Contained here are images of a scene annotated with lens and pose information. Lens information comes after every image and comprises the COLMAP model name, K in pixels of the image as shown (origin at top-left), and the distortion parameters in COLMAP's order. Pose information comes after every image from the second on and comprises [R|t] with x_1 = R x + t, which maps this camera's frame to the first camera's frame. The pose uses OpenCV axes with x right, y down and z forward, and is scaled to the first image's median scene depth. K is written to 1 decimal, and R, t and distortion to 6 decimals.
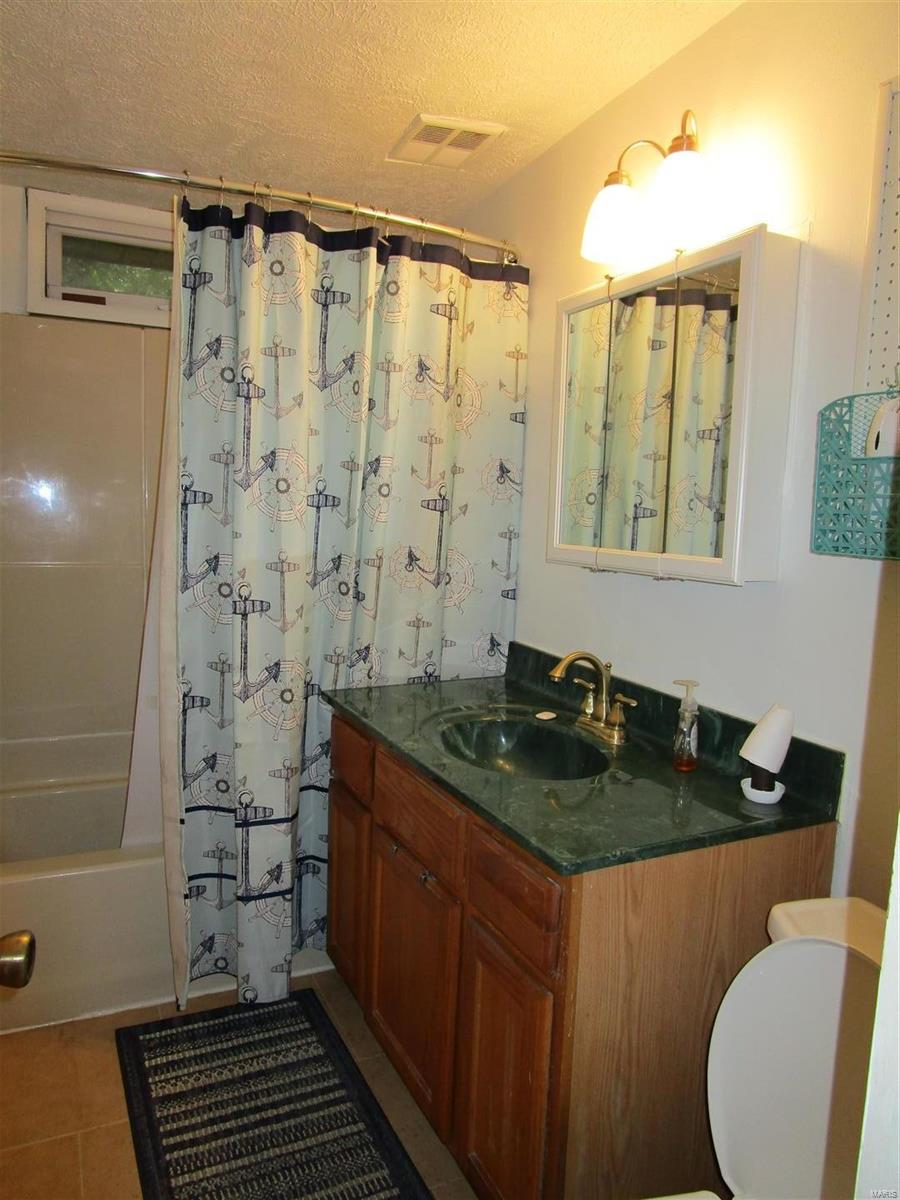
lens RADIAL K [[853.6, 0, 452.1], [0, 853.6, 602.4], [0, 0, 1]] dist [-0.035163, 0.016375]
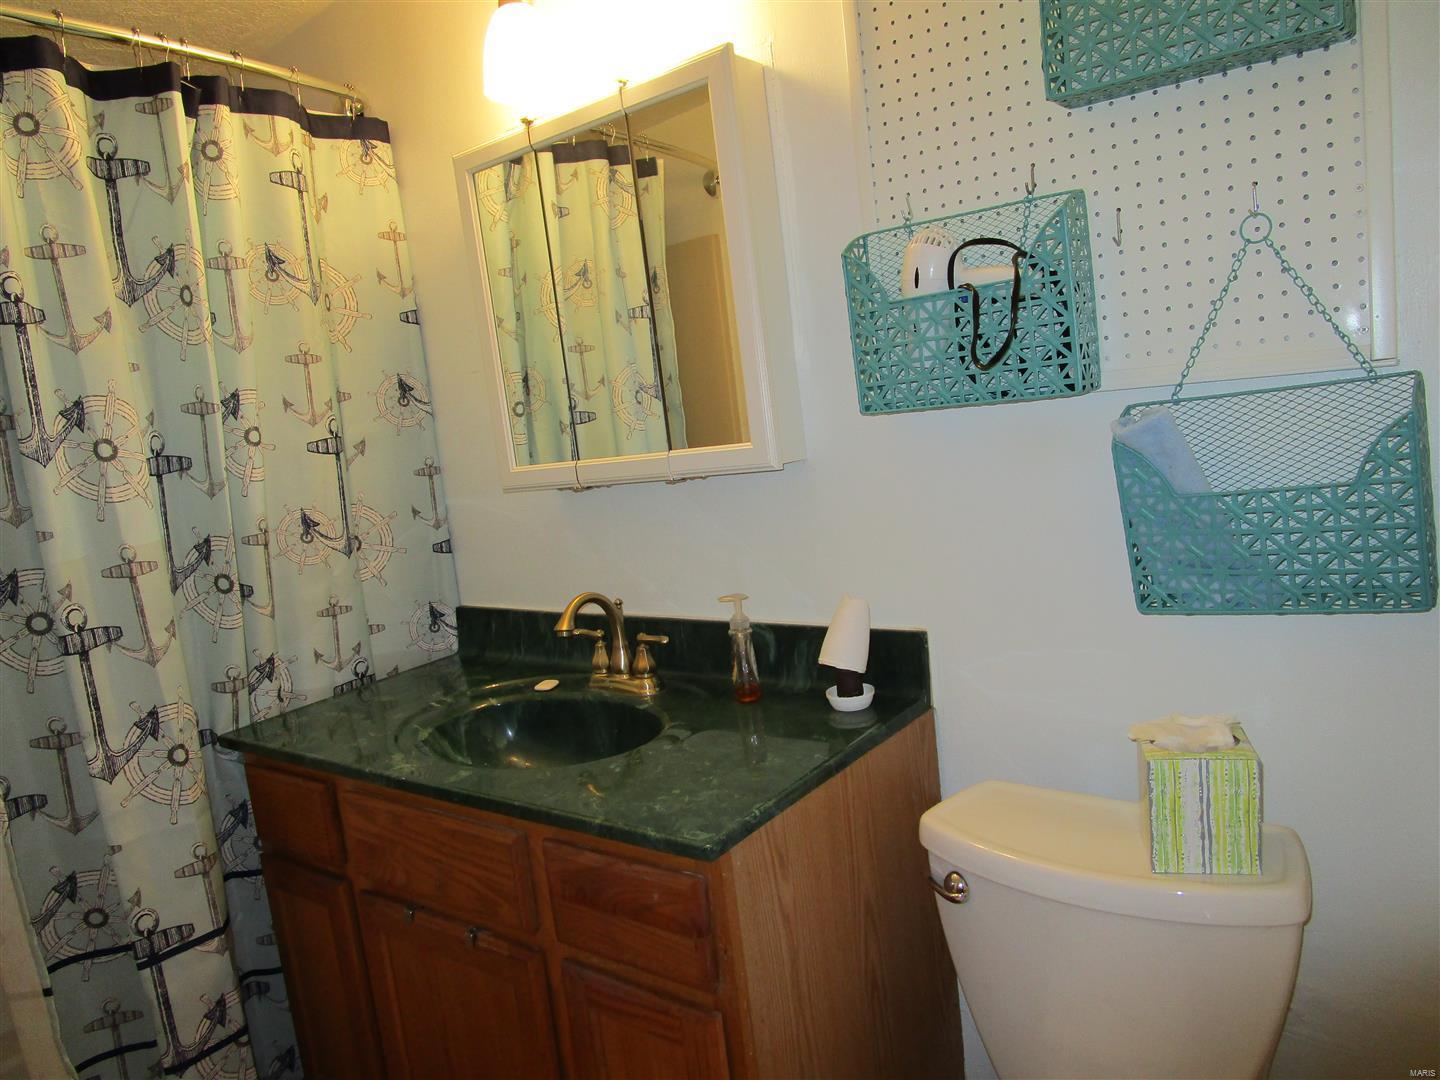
lens RADIAL K [[1024.3, 0, 720.2], [0, 1024.3, 541.2], [0, 0, 1]] dist [-0.035163, 0.016375]
pose [[0.880547, -0.199254, 0.430040, -0.127496], [0.201457, 0.978641, 0.040941, -0.002778], [-0.429012, 0.050584, 0.901881, 0.080240]]
